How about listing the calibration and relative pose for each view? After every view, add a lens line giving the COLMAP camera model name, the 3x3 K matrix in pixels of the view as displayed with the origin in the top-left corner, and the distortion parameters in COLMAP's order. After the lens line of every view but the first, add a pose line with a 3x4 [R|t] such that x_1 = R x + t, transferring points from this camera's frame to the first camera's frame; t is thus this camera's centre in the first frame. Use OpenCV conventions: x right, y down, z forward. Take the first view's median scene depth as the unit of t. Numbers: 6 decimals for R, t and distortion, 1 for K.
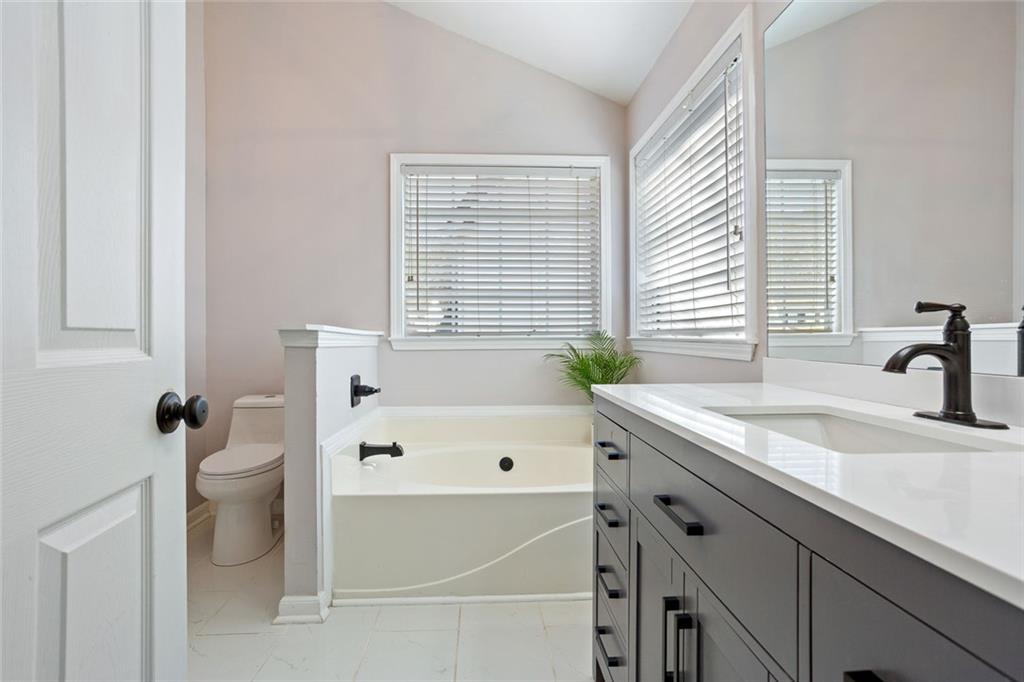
lens RADIAL K [[507.9, 0, 510.3], [0, 507.9, 340.3], [0, 0, 1]] dist [-0.025105, 0.017267]
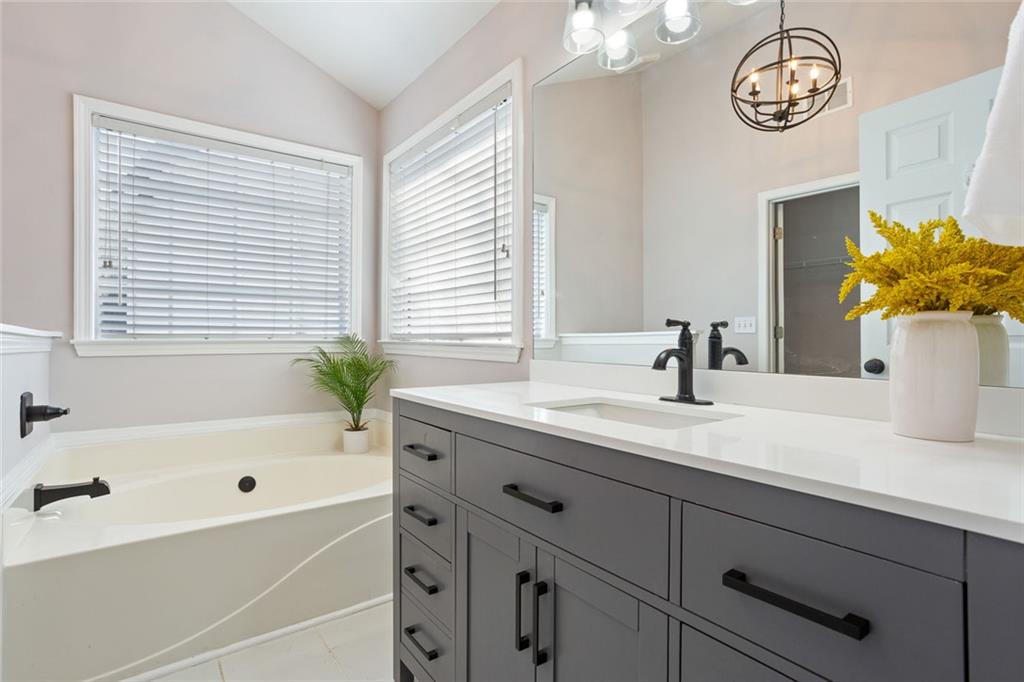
lens RADIAL K [[507.9, 0, 517.0], [0, 507.9, 340.7], [0, 0, 1]] dist [-0.025105, 0.017267]
pose [[0.833394, 0.003475, 0.552668, -0.121573], [-0.001644, 0.999991, -0.003809, -0.003436], [-0.552676, 0.002266, 0.833393, 0.019401]]
